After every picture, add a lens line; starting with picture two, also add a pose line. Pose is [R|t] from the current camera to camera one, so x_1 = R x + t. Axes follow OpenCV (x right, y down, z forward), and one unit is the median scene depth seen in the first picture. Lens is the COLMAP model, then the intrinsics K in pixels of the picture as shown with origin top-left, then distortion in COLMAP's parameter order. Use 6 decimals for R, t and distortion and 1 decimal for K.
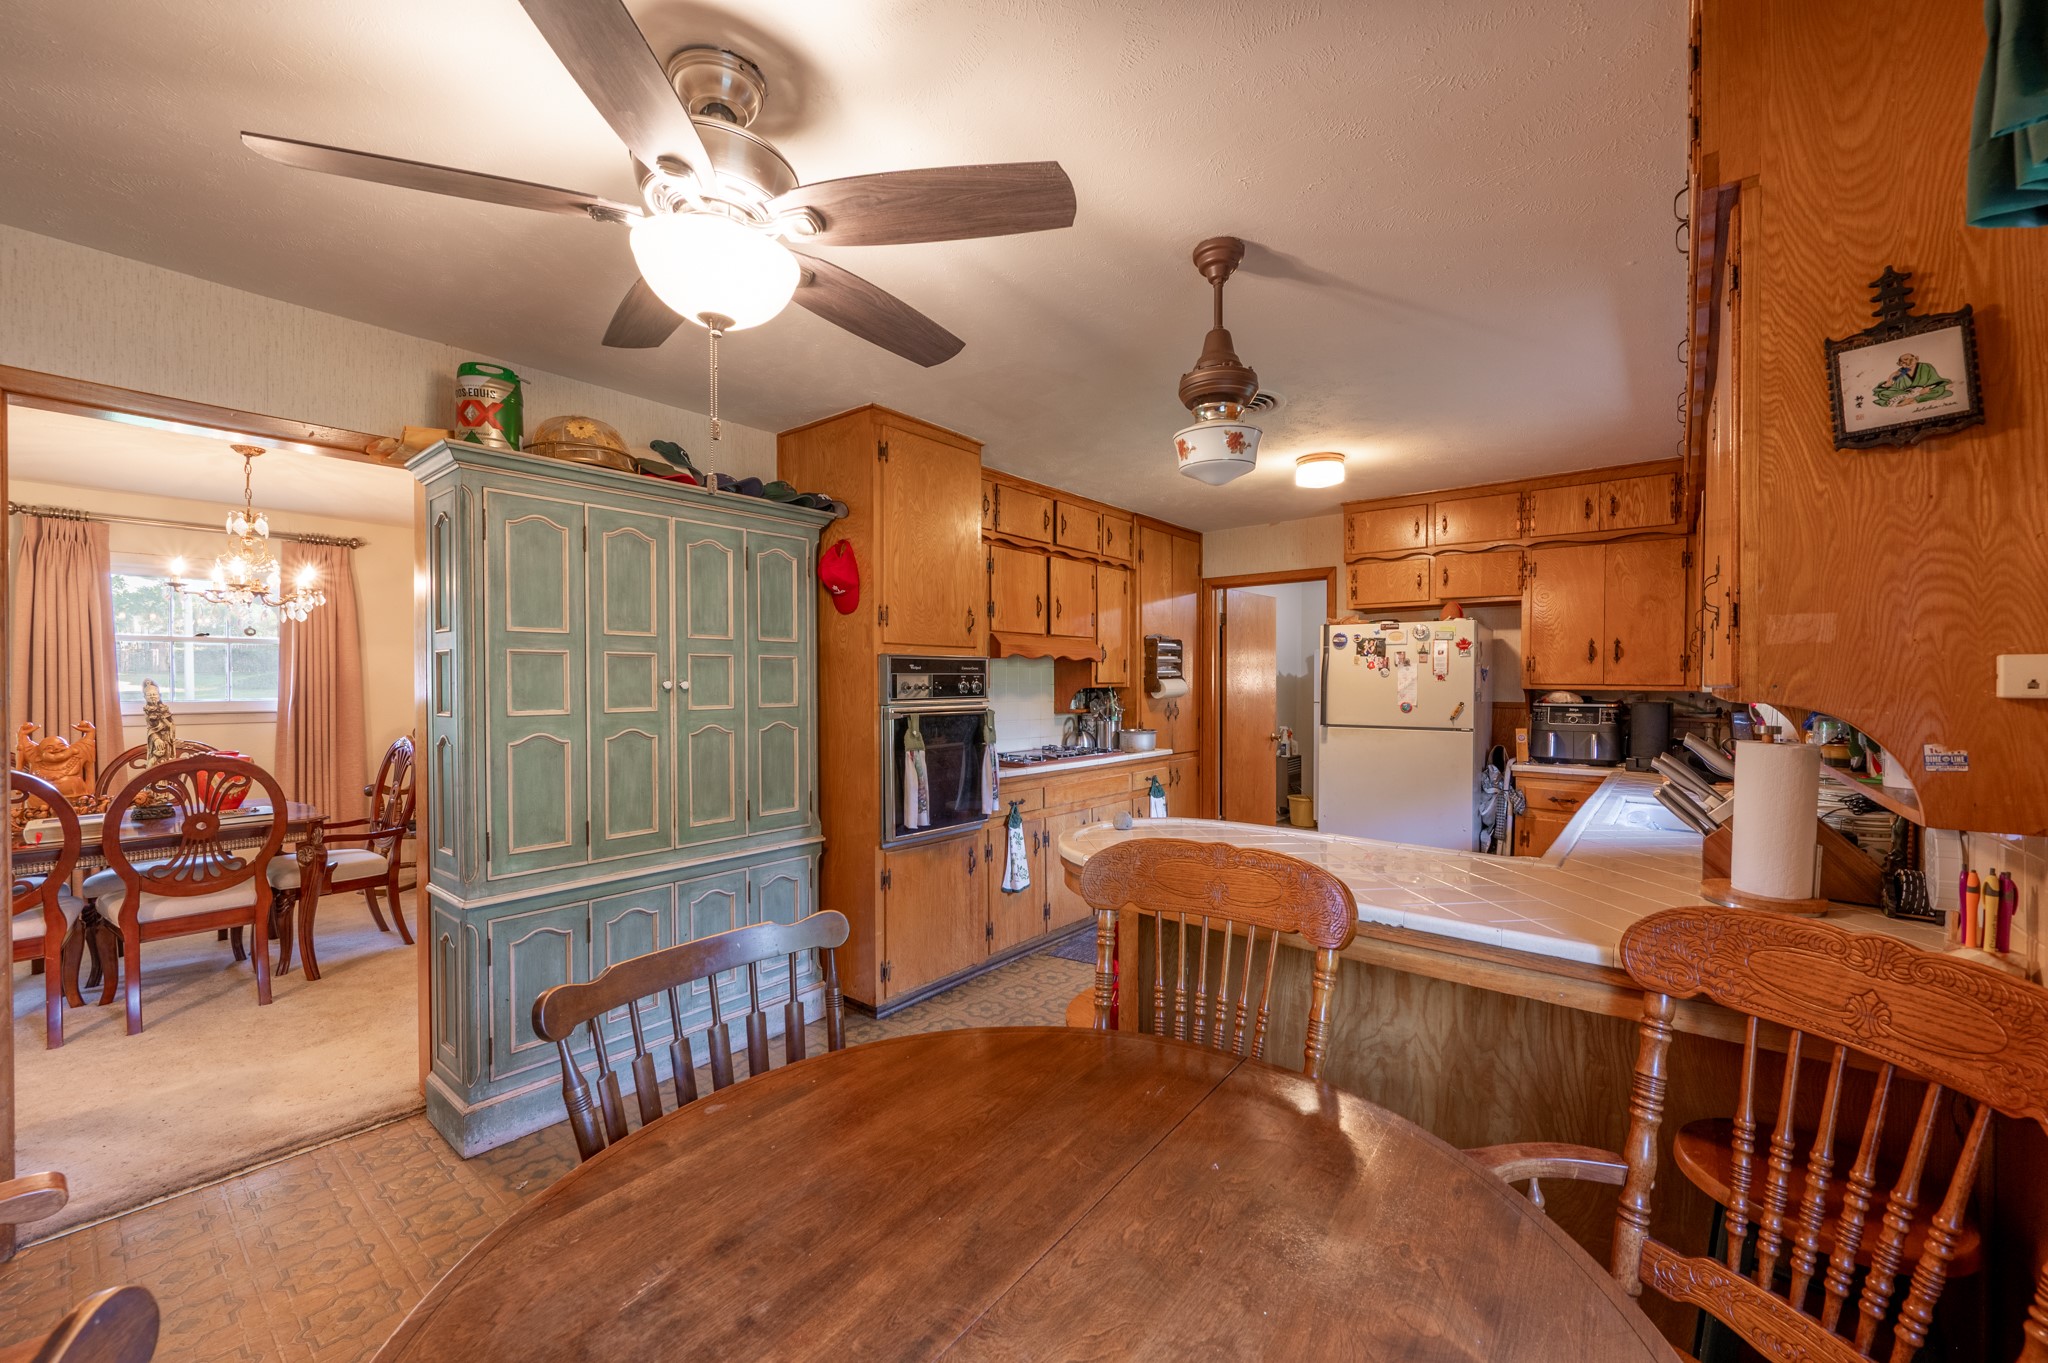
lens RADIAL K [[811.5, 0, 1024.9], [0, 811.5, 684.1], [0, 0, 1]] dist [0.000063, -0.000266]
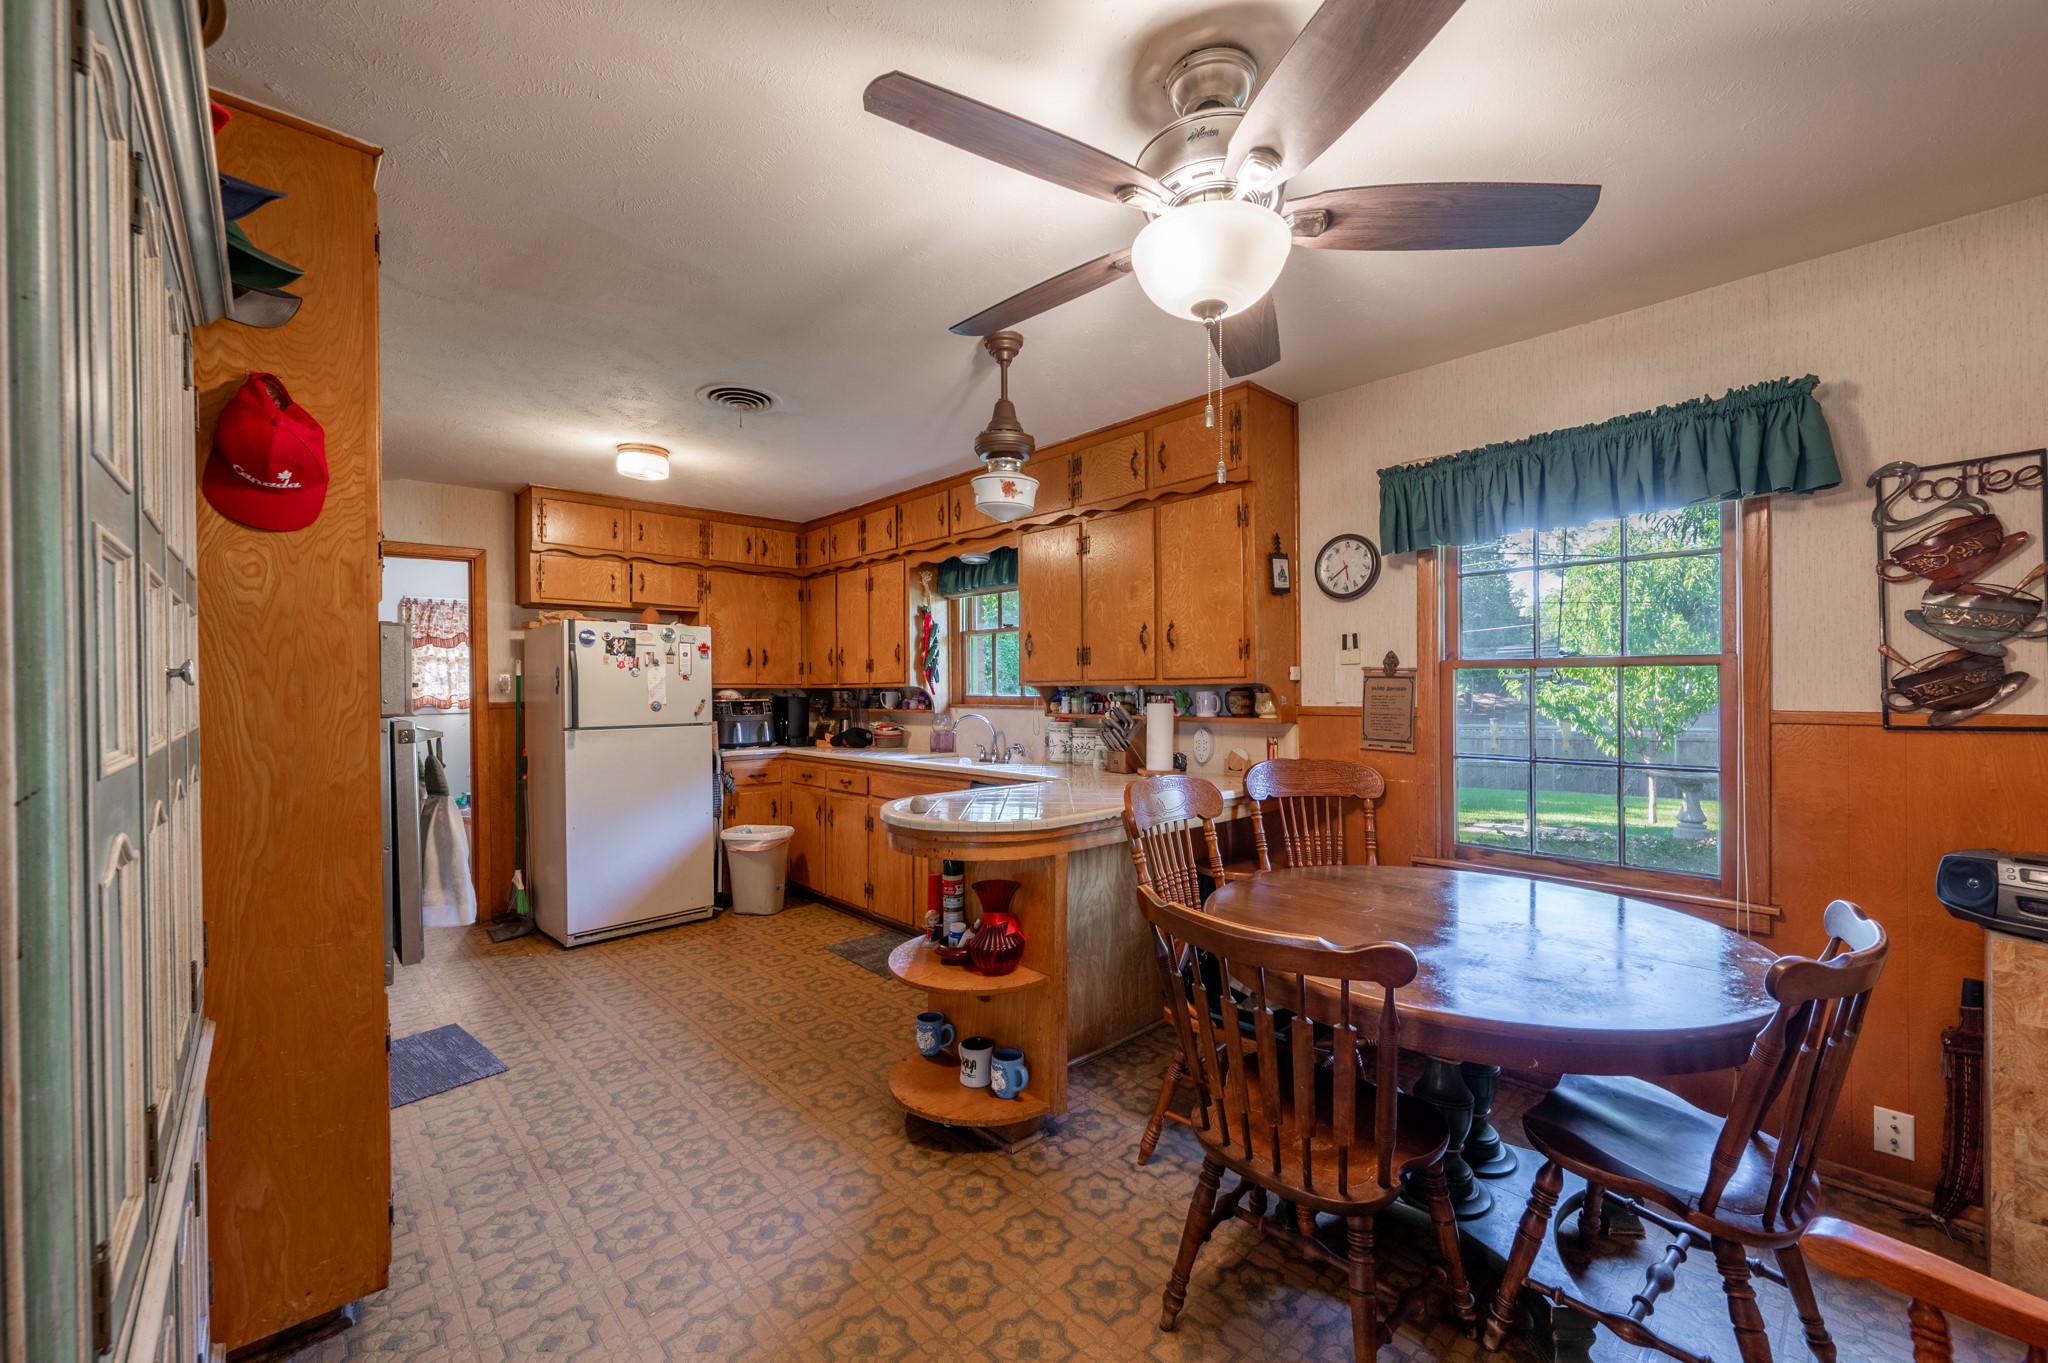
lens RADIAL K [[811.5, 0, 1027.4], [0, 811.5, 685.8], [0, 0, 1]] dist [0.000063, -0.000266]
pose [[0.133508, -0.001670, 0.991046, -0.497598], [0.006891, 0.999976, 0.000756, 0.005234], [-0.991024, 0.006728, 0.133516, 0.390781]]
